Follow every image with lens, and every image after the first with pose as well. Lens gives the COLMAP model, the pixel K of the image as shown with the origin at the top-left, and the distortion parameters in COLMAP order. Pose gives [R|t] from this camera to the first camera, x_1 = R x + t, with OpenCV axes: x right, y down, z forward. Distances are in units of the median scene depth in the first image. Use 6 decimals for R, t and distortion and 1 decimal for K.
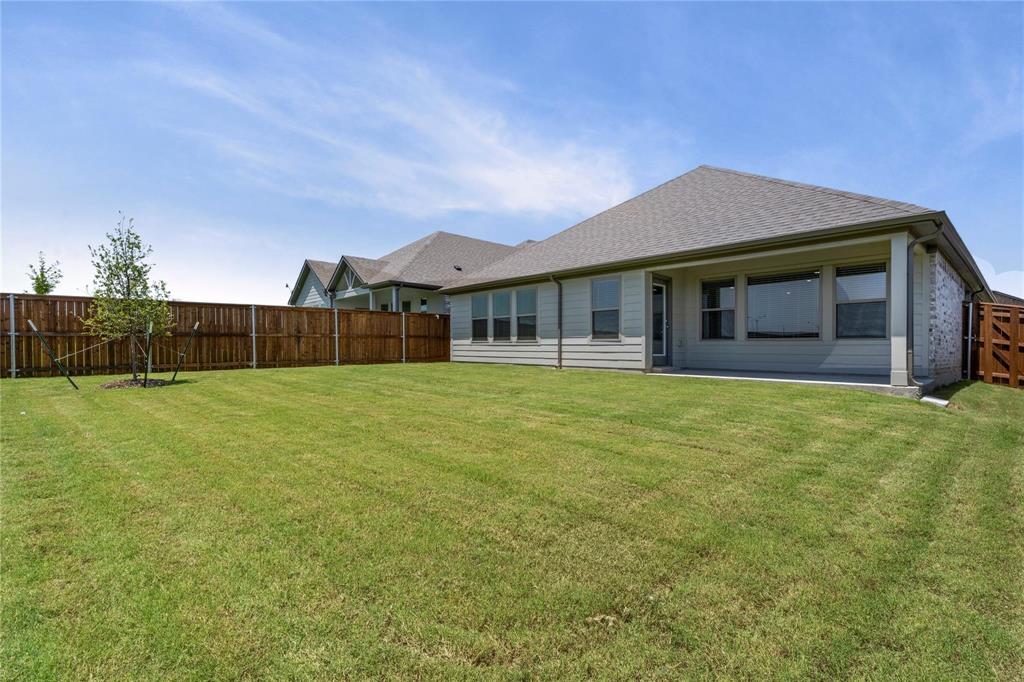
lens RADIAL K [[460.2, 0, 512.0], [0, 460.2, 341.0], [0, 0, 1]] dist [-0.000108, -0.000140]
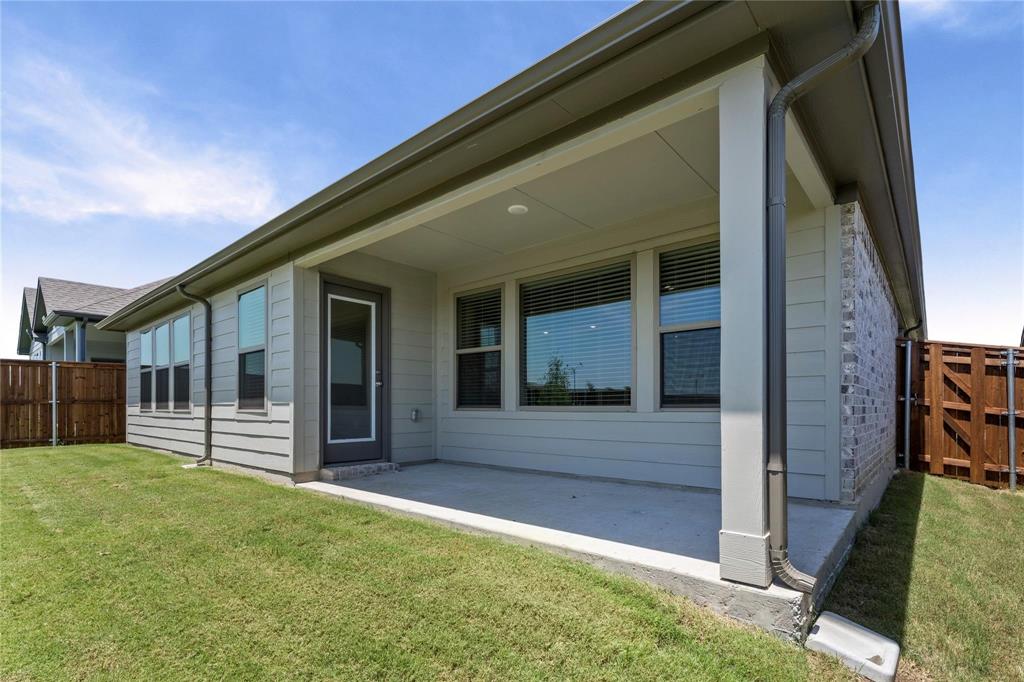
lens RADIAL K [[476.8, 0, 510.4], [0, 476.8, 397.6], [0, 0, 1]] dist [-0.000425, 0.000020]
pose [[0.993303, -0.008914, 0.115196, 0.417607], [0.009052, 0.999959, -0.000669, -0.013504], [-0.115185, 0.001707, 0.993343, 0.452373]]
